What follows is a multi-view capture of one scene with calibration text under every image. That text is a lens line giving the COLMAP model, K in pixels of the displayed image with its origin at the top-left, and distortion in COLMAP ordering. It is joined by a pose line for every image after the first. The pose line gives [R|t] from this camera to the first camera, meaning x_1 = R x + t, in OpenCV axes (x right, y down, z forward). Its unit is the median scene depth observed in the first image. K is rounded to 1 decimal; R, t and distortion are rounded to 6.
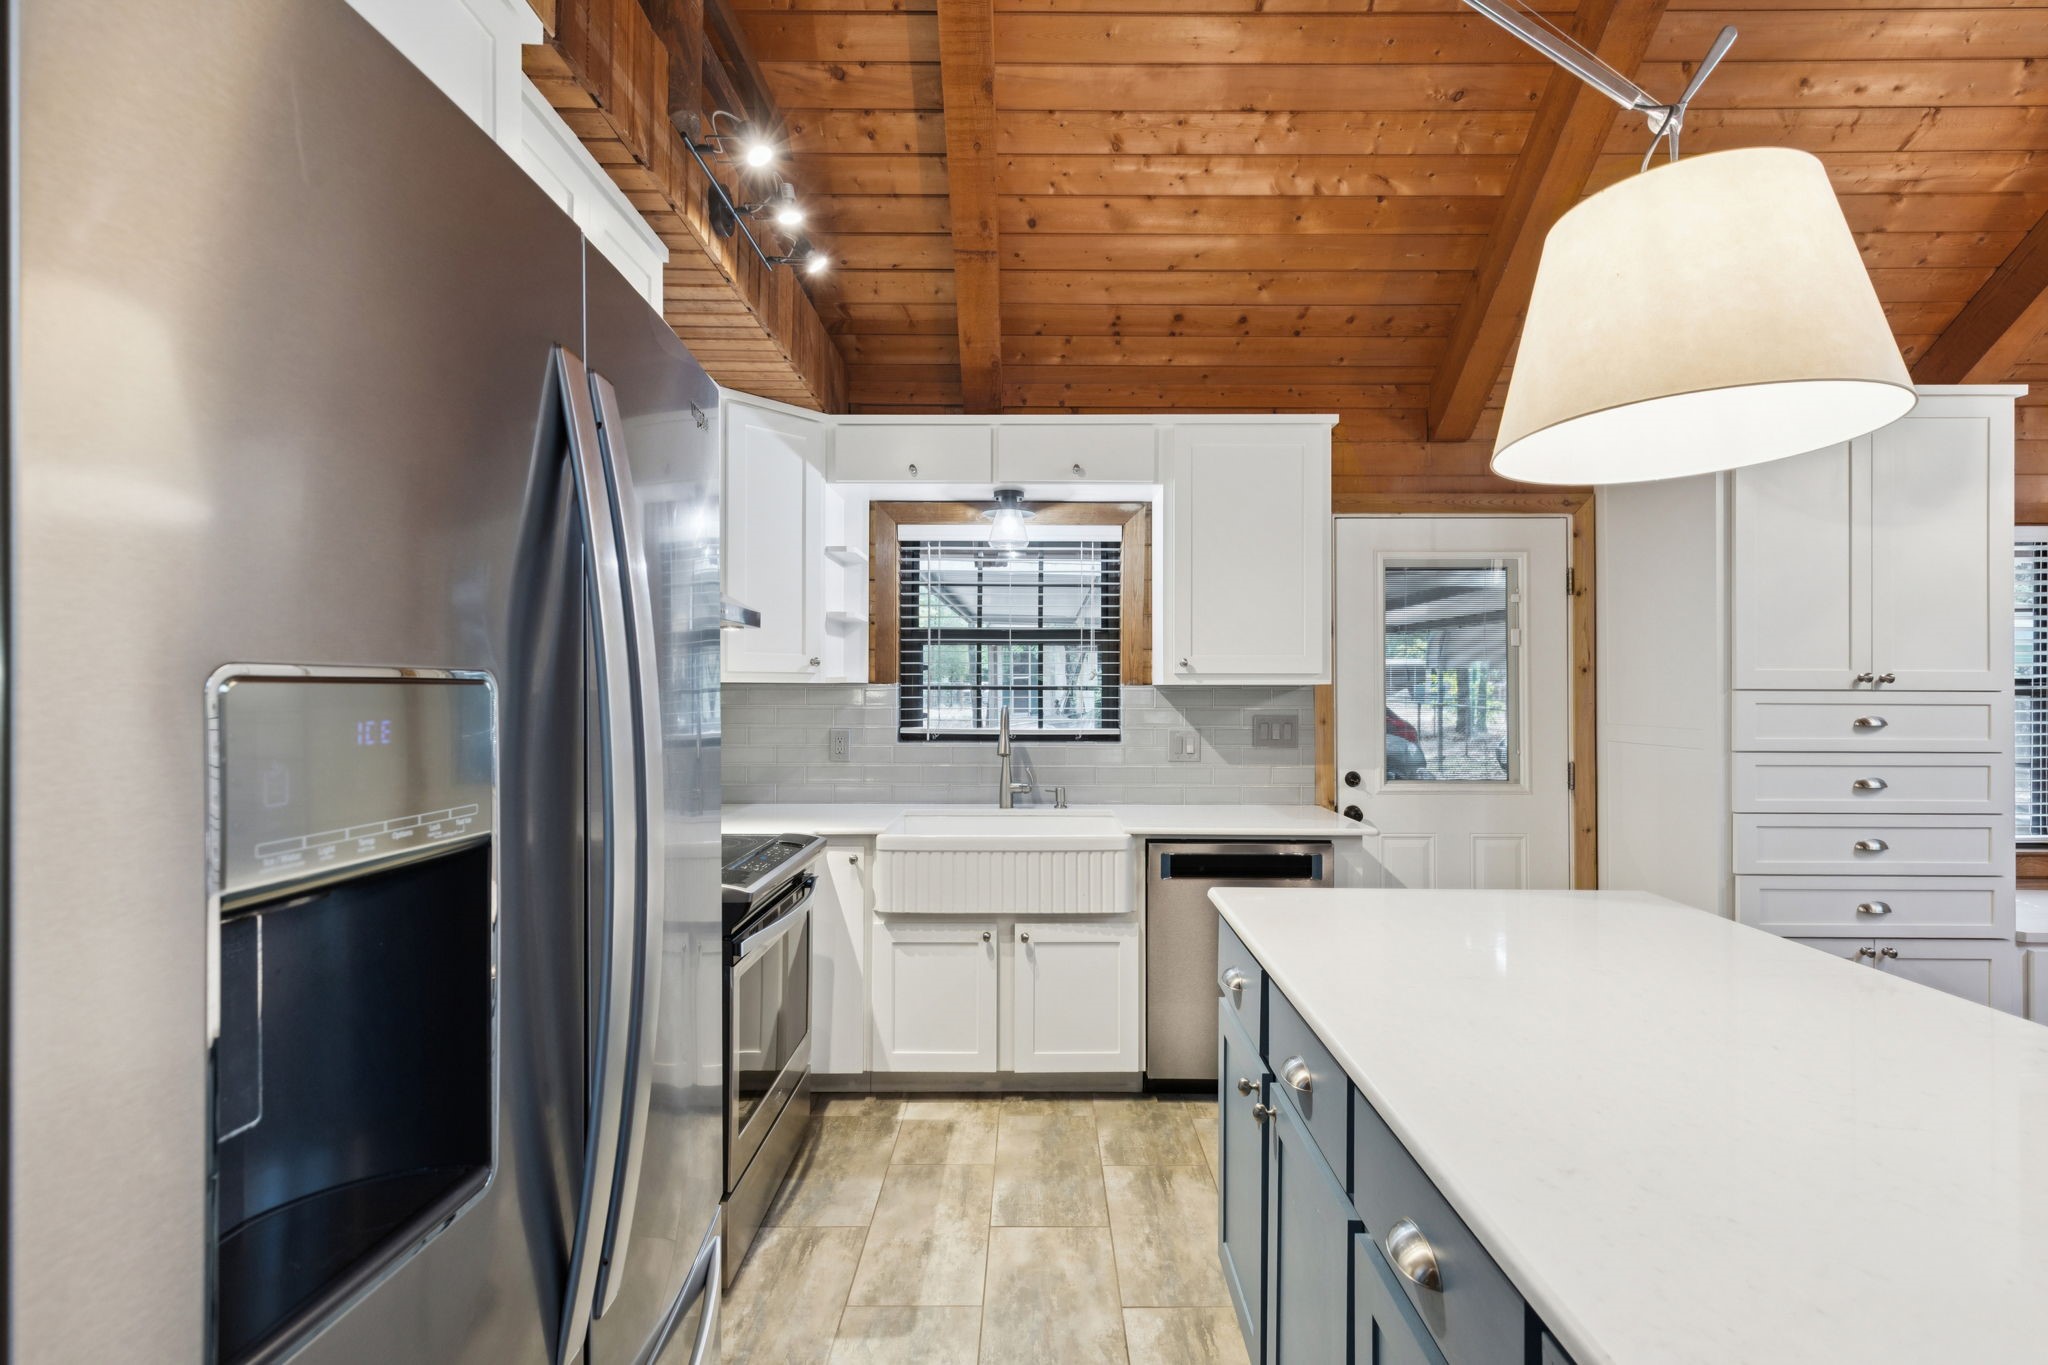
lens RADIAL K [[921.7, 0, 1027.7], [0, 921.7, 684.1], [0, 0, 1]] dist [0.012767, -0.000296]
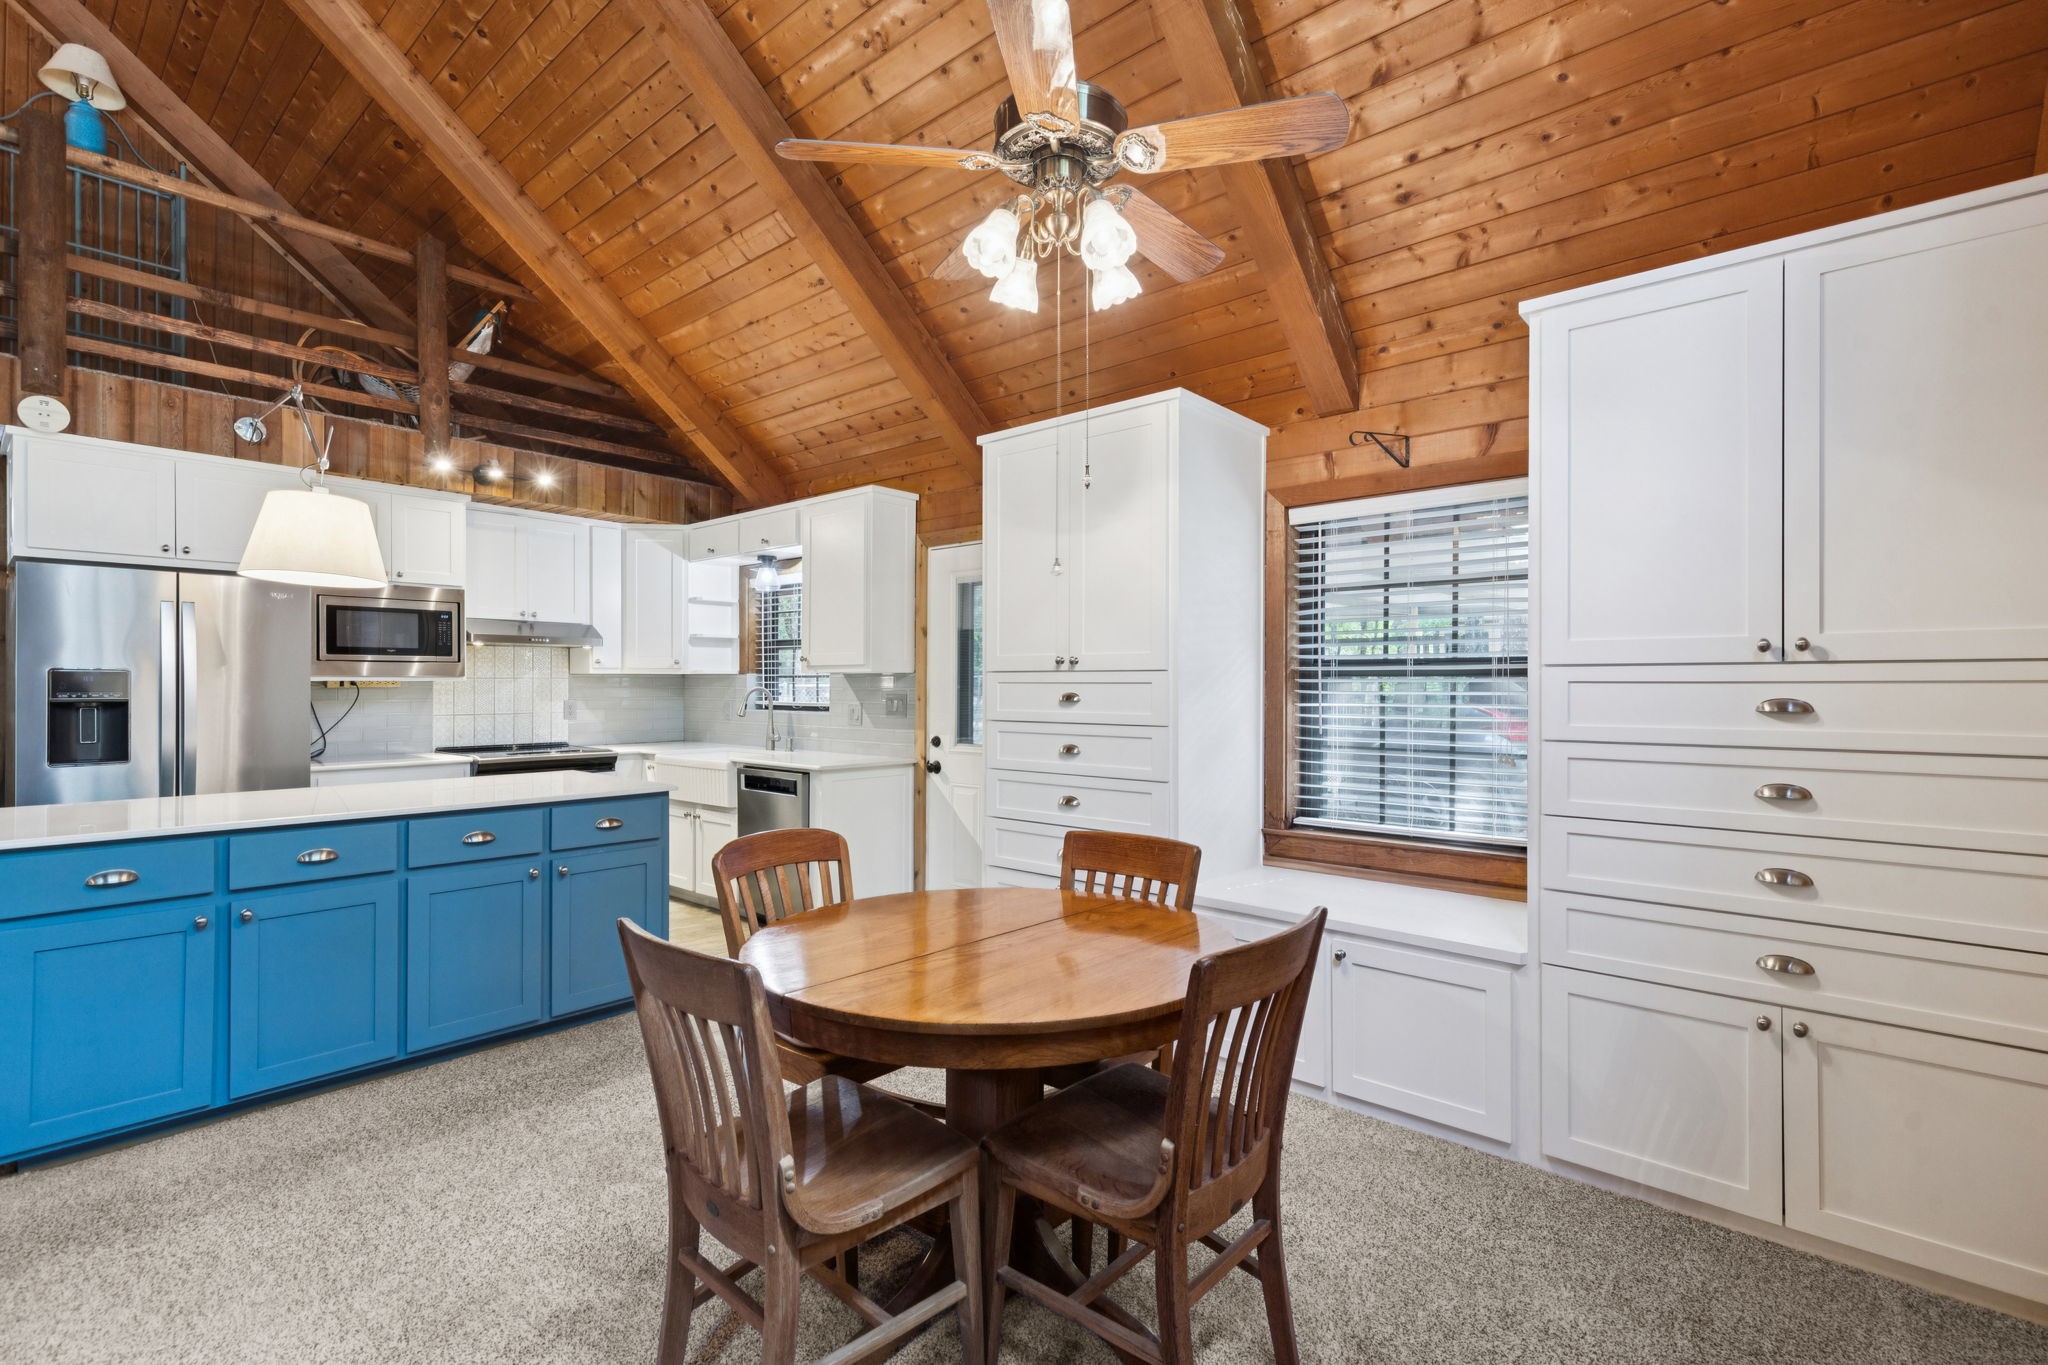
lens RADIAL K [[911.0, 0, 1021.8], [0, 911.0, 680.5], [0, 0, 1]] dist [0.004360, 0.000433]
pose [[0.760877, -0.003209, -0.648889, 1.545803], [0.002970, 0.999995, -0.001462, 0.018242], [0.648890, -0.000815, 0.760882, 0.072986]]
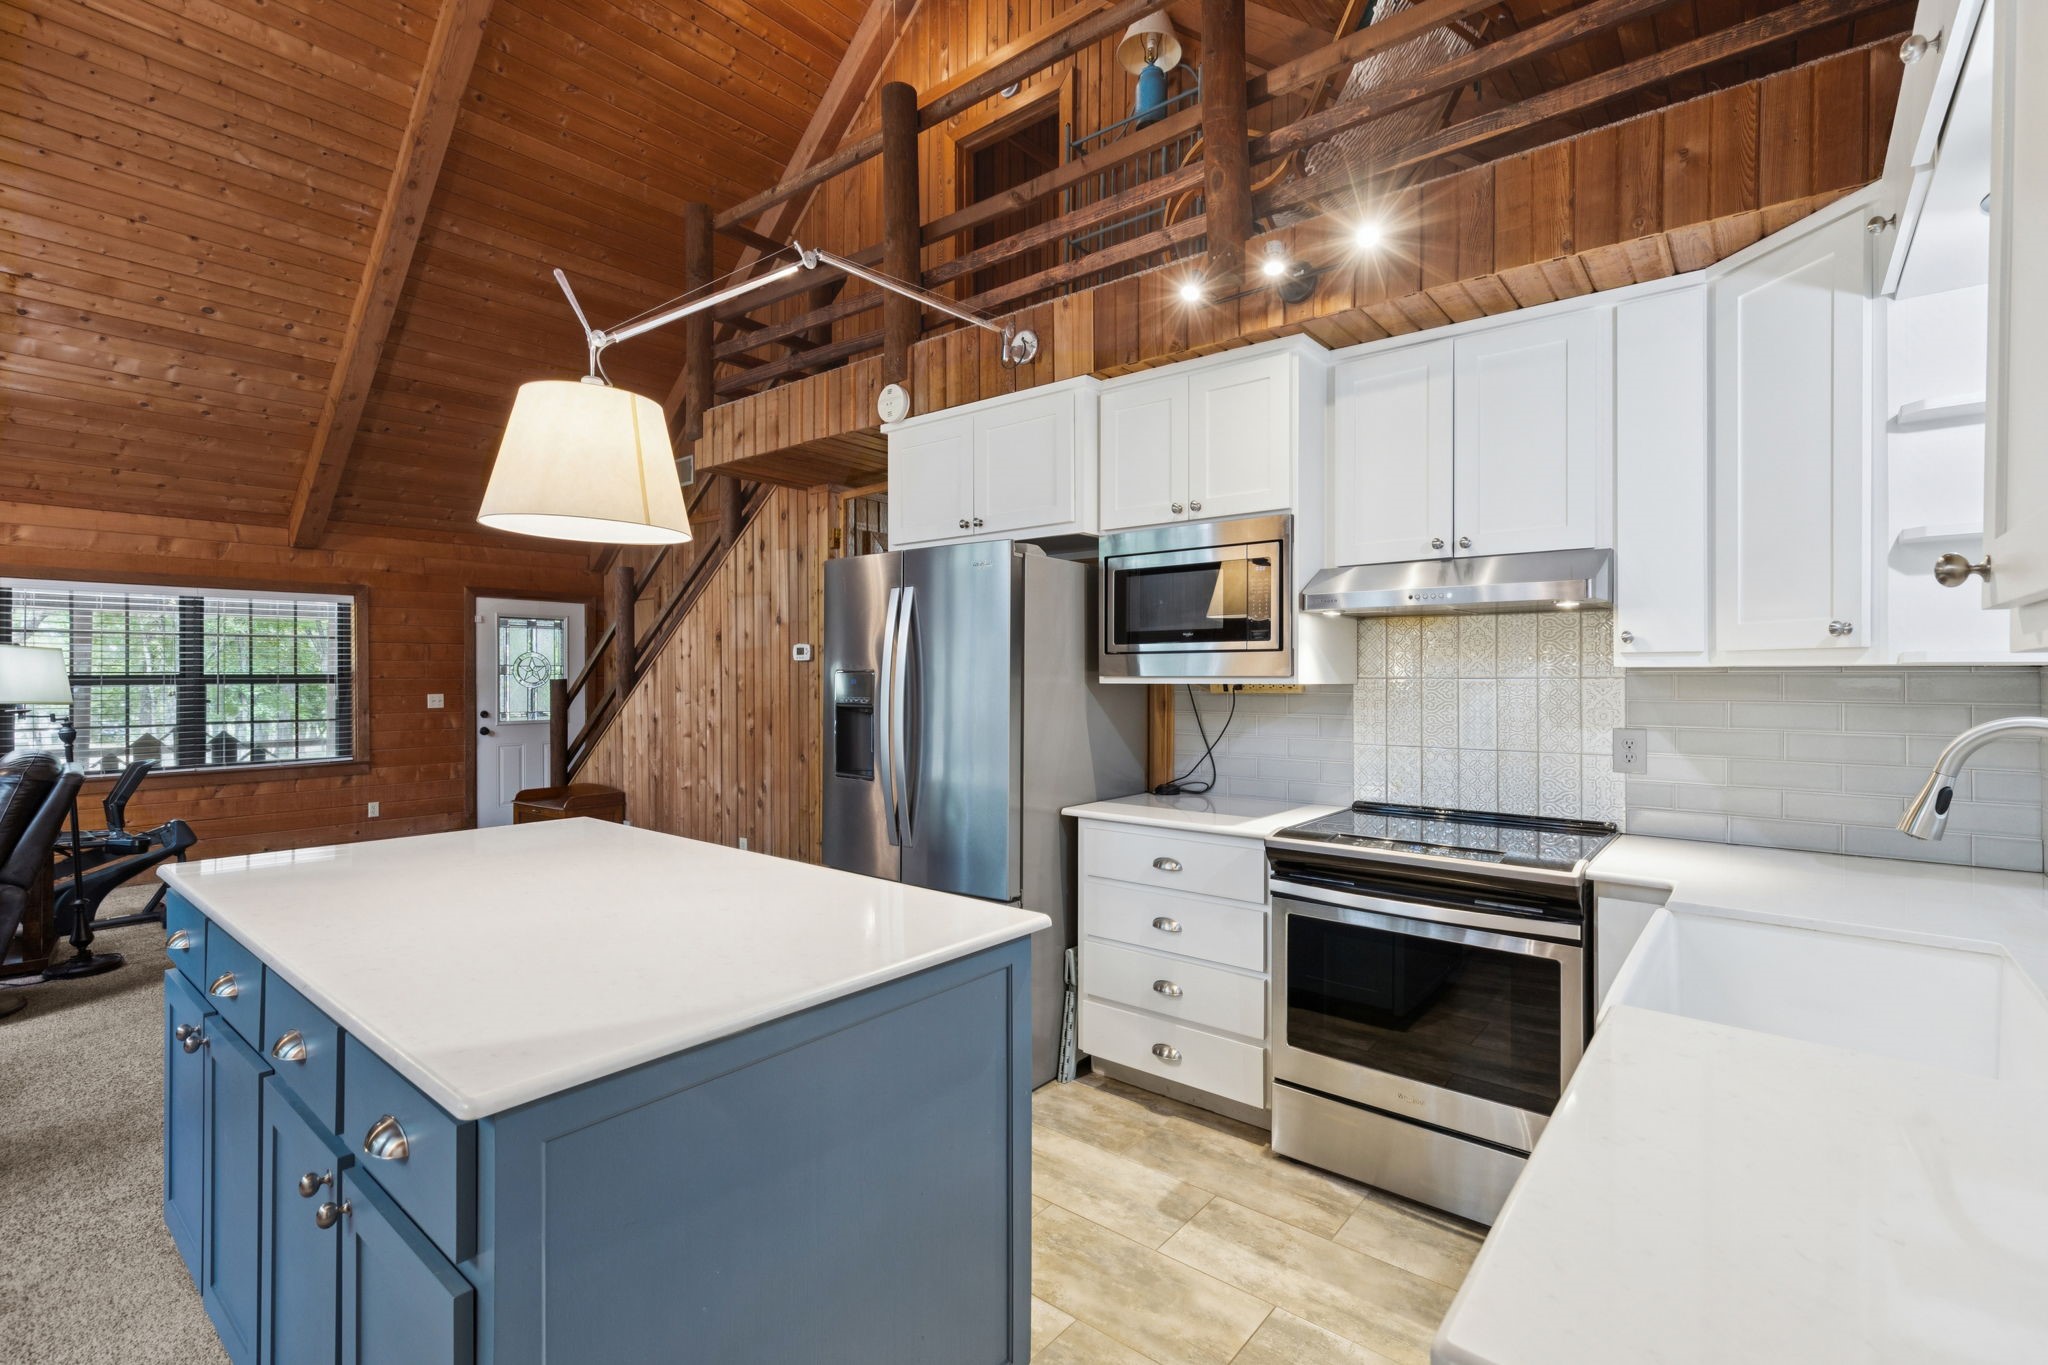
lens RADIAL K [[927.8, 0, 1030.9], [0, 927.8, 679.2], [0, 0, 1]] dist [0.001390, 0.000188]
pose [[-0.623115, -0.000166, -0.782130, 0.578329], [0.001308, 0.999998, -0.001254, 0.009182], [0.782129, -0.001804, -0.623114, 1.024576]]
